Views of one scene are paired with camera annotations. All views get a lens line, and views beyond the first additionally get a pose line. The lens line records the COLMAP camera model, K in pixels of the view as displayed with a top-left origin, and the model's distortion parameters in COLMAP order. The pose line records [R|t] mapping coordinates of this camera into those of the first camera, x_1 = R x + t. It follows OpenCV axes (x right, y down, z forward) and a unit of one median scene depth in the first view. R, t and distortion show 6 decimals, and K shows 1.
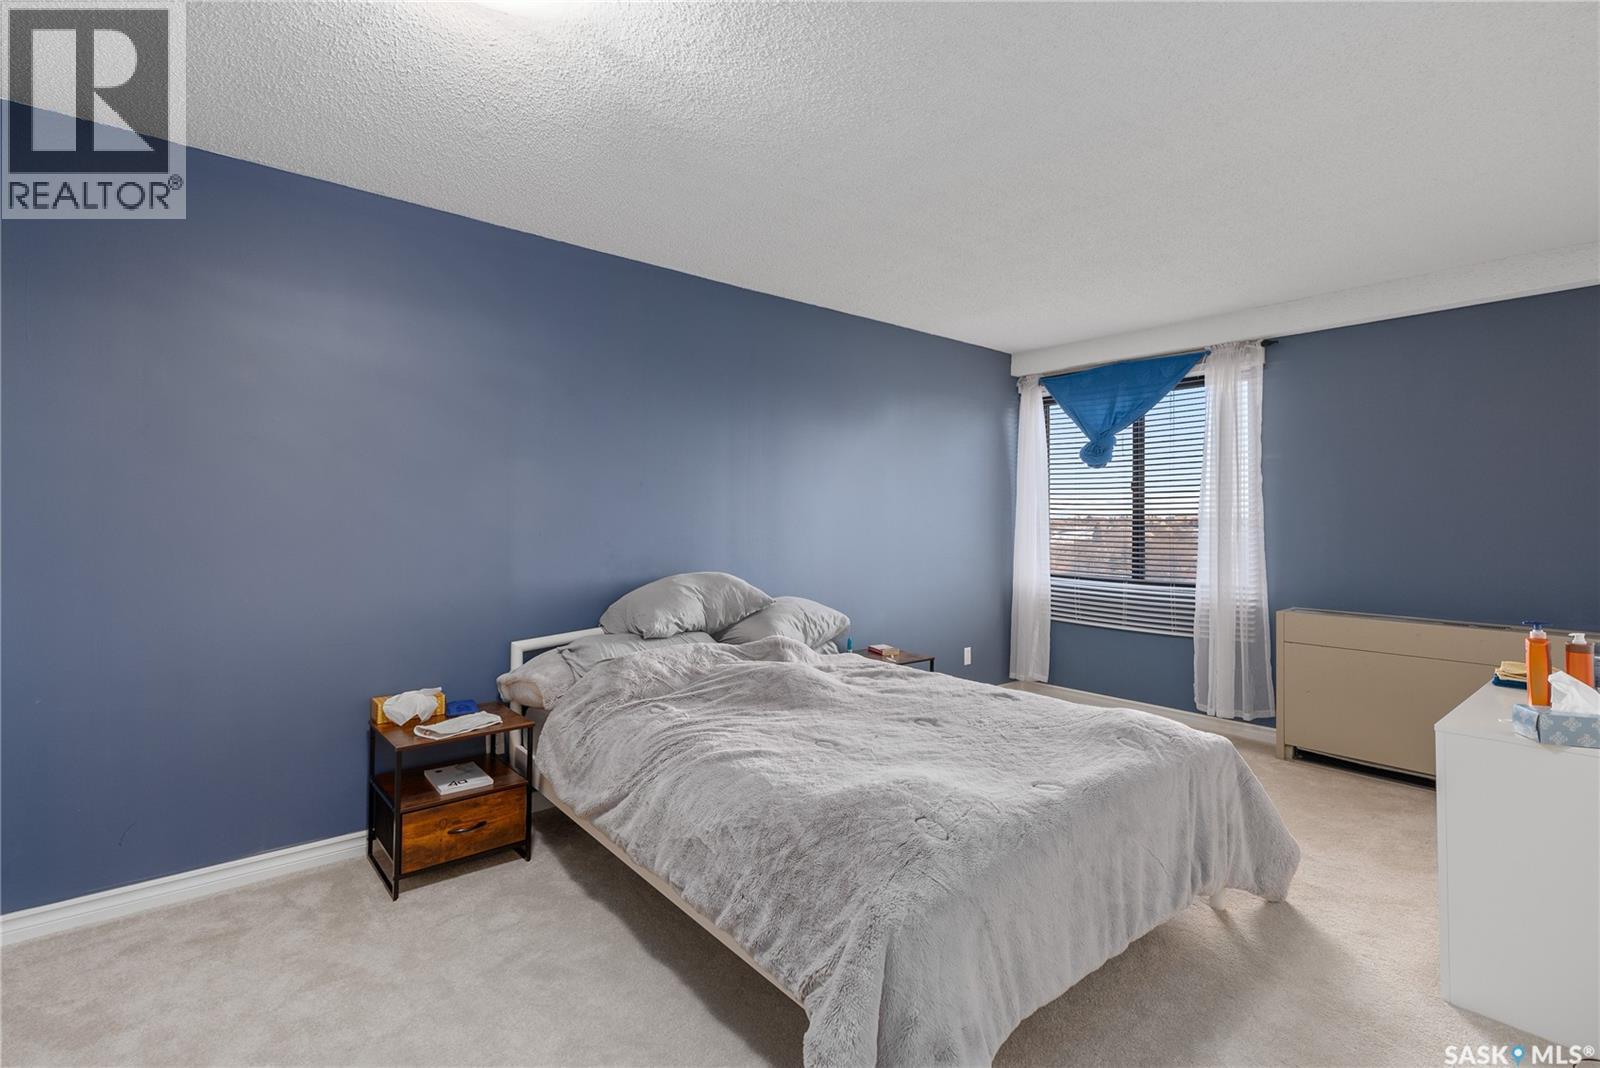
lens RADIAL K [[730.0, 0, 802.5], [0, 730.0, 521.3], [0, 0, 1]] dist [-0.011457, 0.000154]
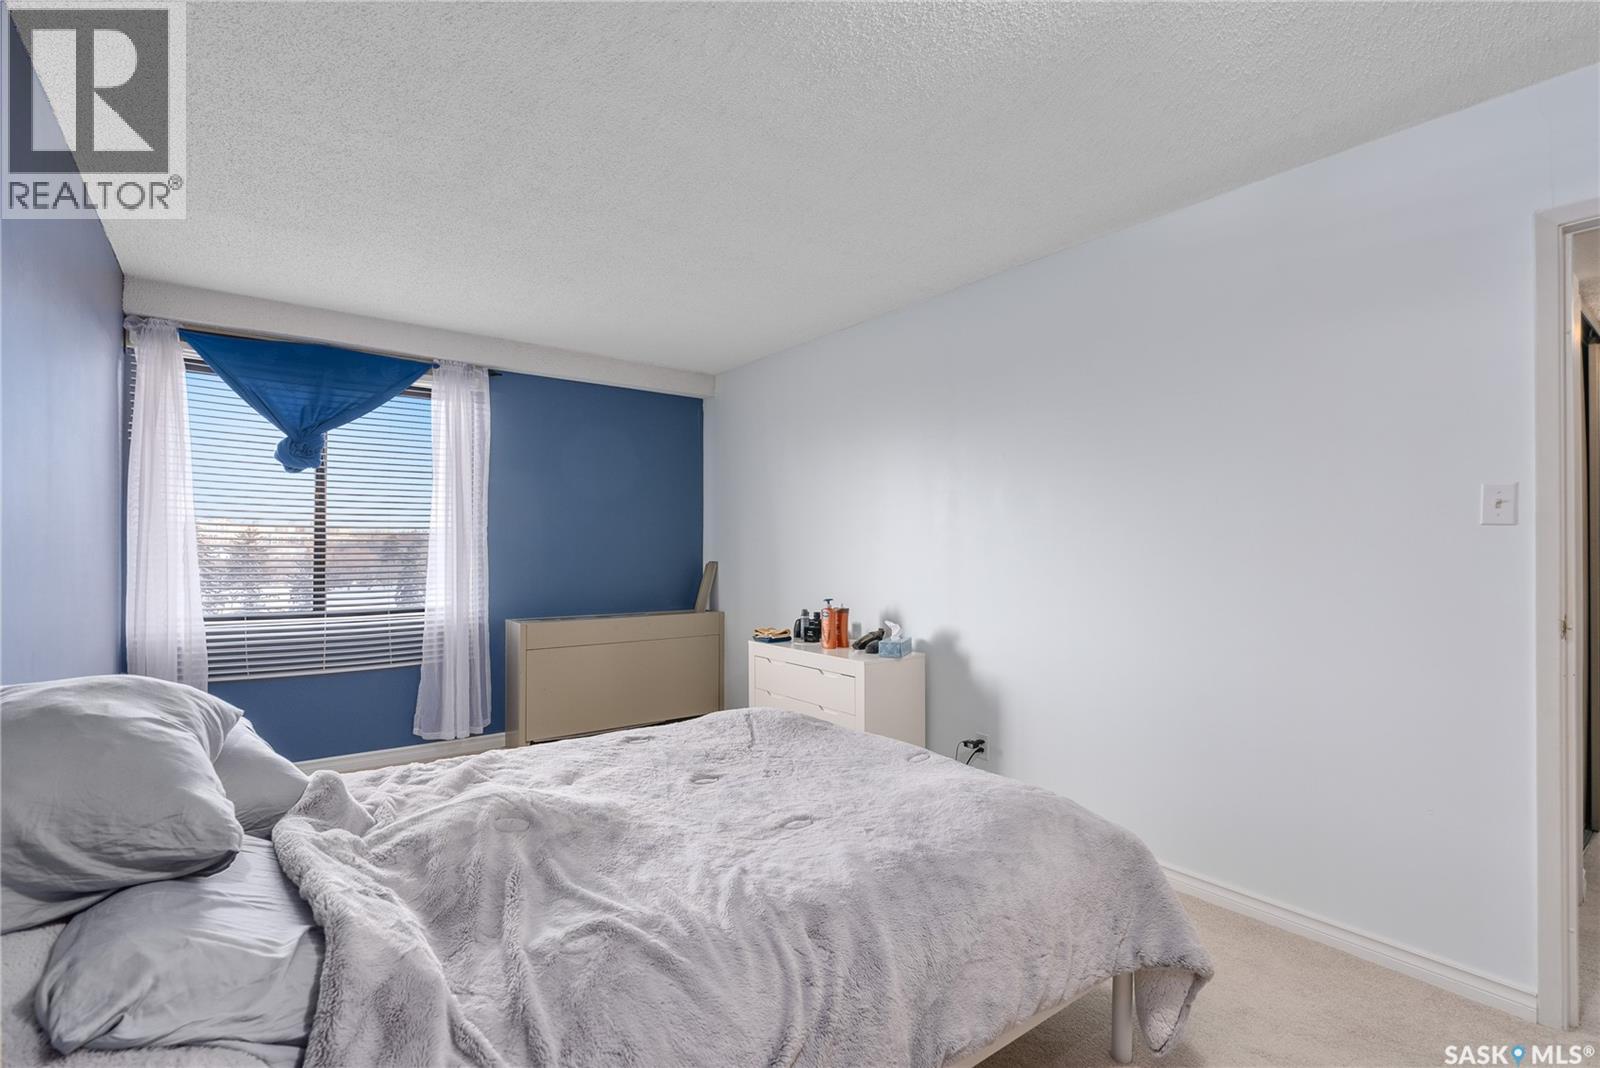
lens RADIAL K [[730.0, 0, 802.7], [0, 730.0, 542.1], [0, 0, 1]] dist [-0.011457, 0.000154]
pose [[0.050670, -0.004560, 0.998705, -0.373384], [-0.002375, 0.999986, 0.004686, -0.004467], [-0.998713, -0.002610, 0.050659, 0.462082]]
